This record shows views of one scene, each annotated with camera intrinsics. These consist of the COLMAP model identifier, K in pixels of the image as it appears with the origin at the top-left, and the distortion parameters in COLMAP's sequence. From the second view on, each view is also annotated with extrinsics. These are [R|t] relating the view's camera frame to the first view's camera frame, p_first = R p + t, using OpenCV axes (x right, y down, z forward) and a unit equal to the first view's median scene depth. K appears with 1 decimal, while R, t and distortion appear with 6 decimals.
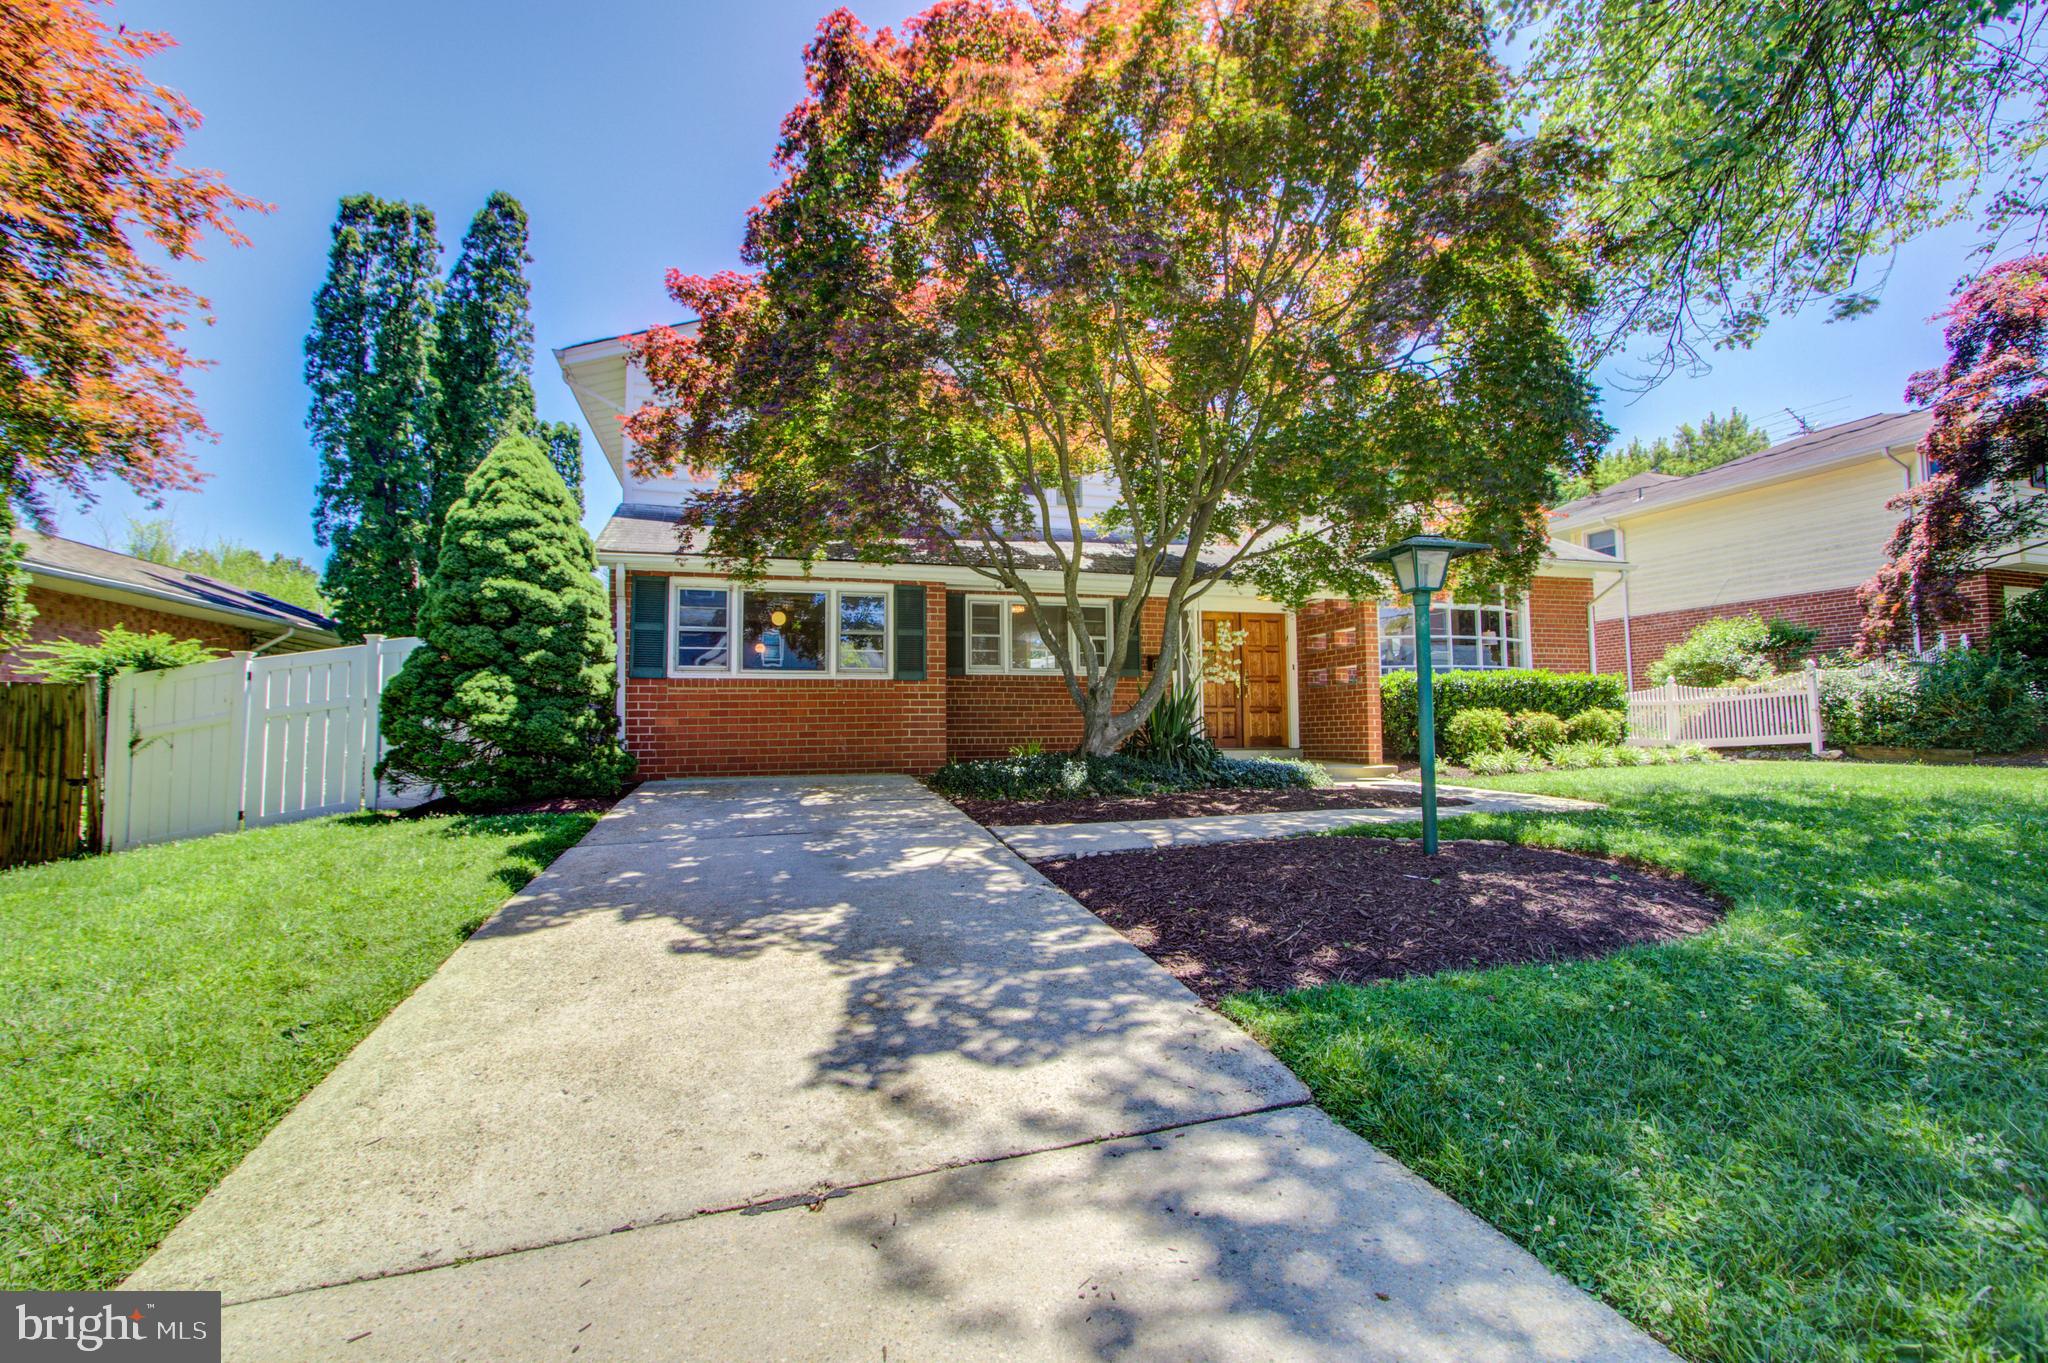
lens RADIAL K [[927.7, 0, 1027.5], [0, 927.7, 675.7], [0, 0, 1]] dist [0.007955, 0.000182]
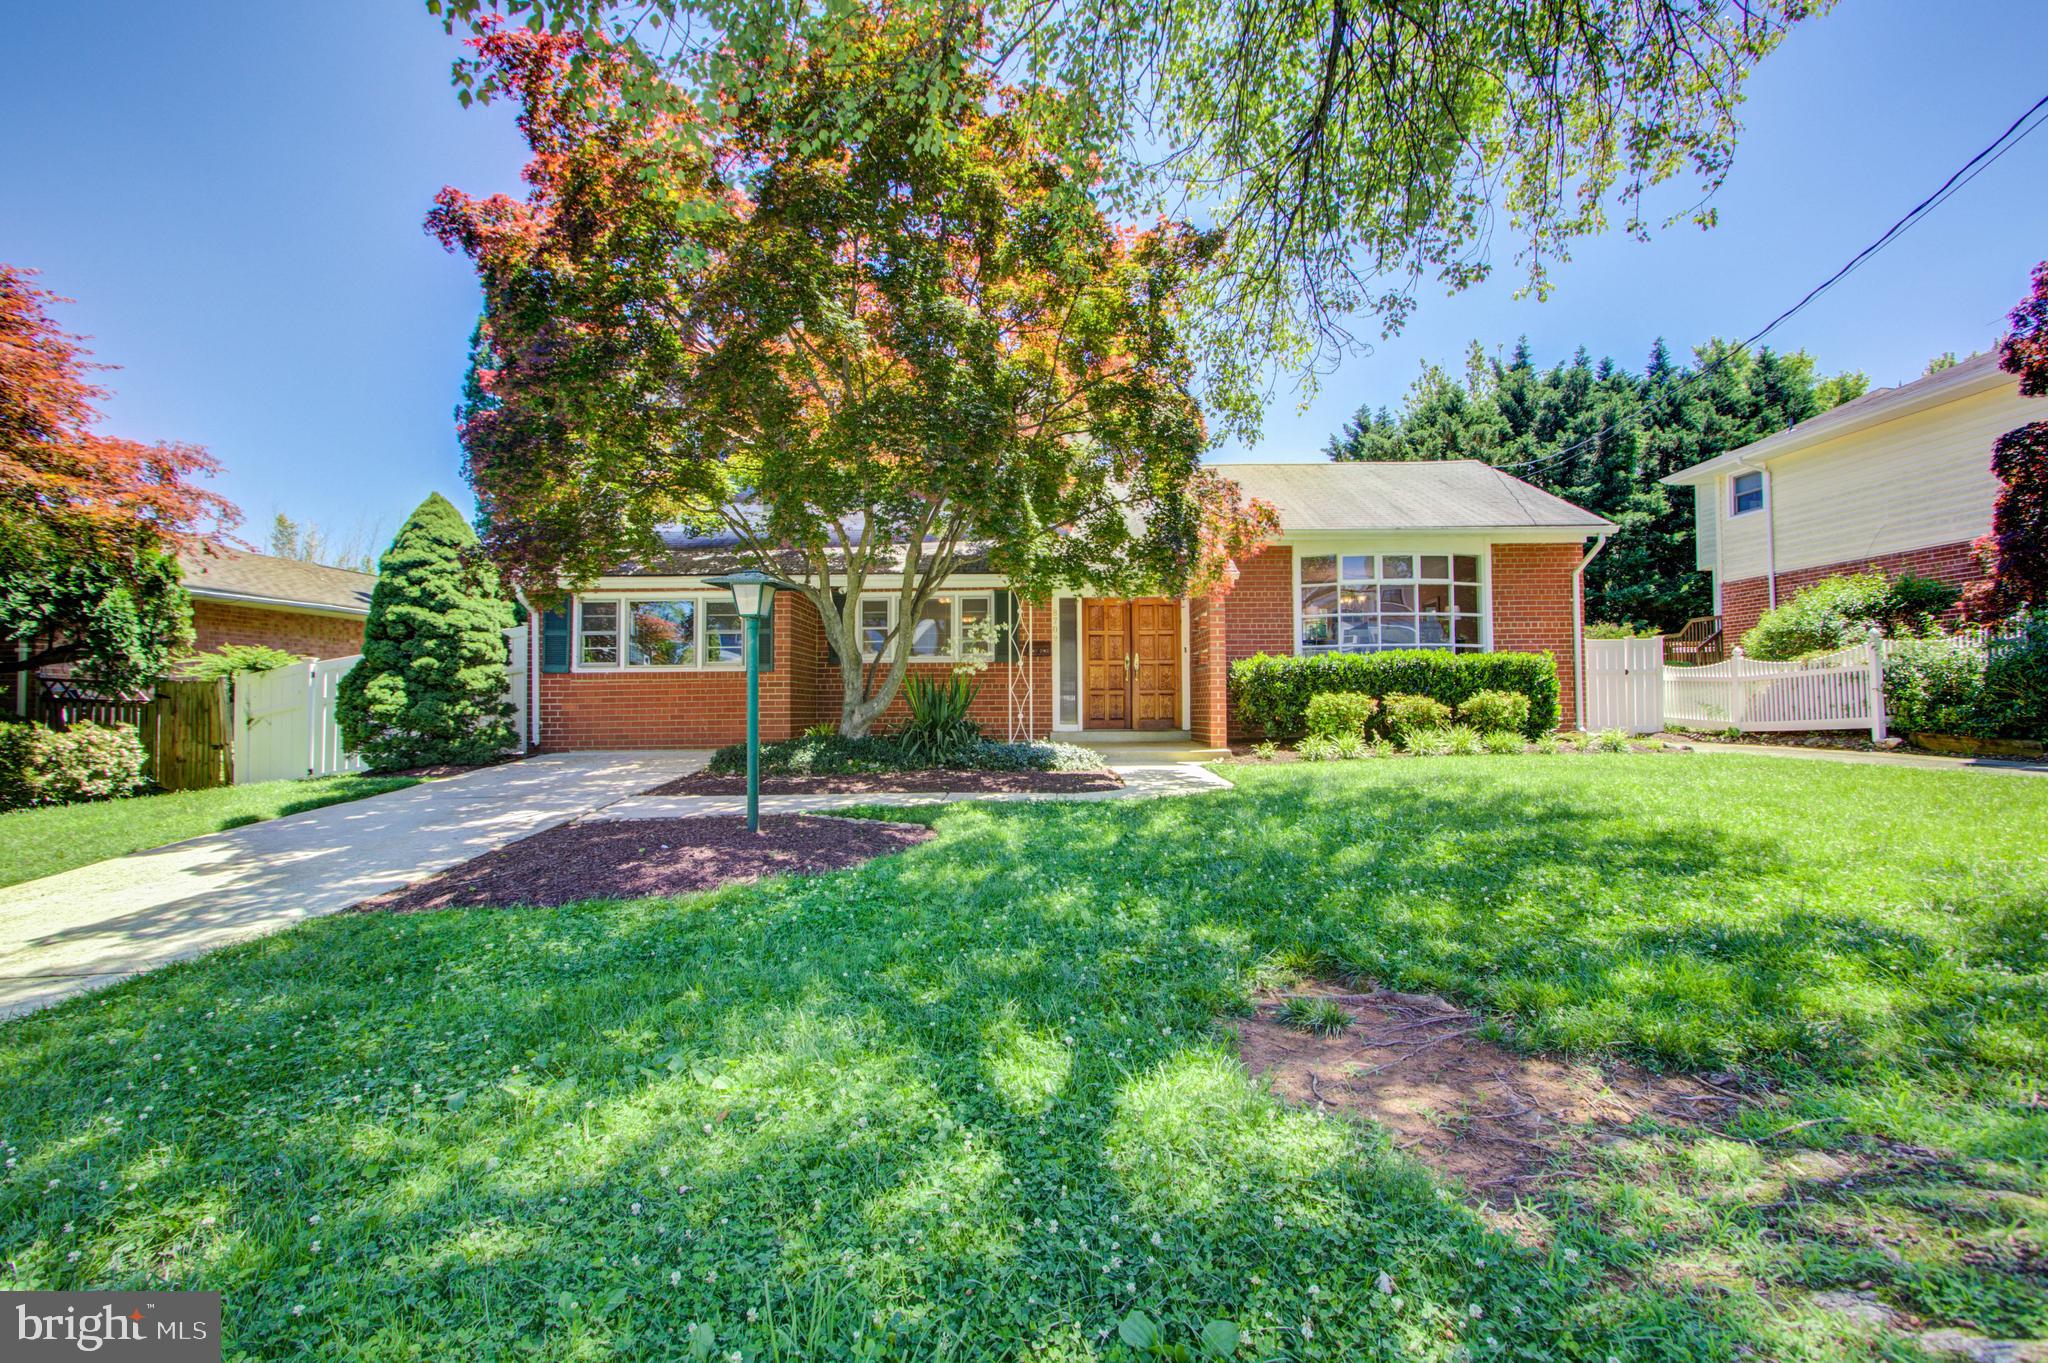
lens RADIAL K [[927.7, 0, 1027.5], [0, 927.7, 675.7], [0, 0, 1]] dist [0.007955, 0.000182]
pose [[0.955020, -0.006217, -0.296476, 0.662477], [0.016727, 0.999318, 0.032925, -0.028138], [0.296069, -0.036403, 0.954473, -0.038293]]
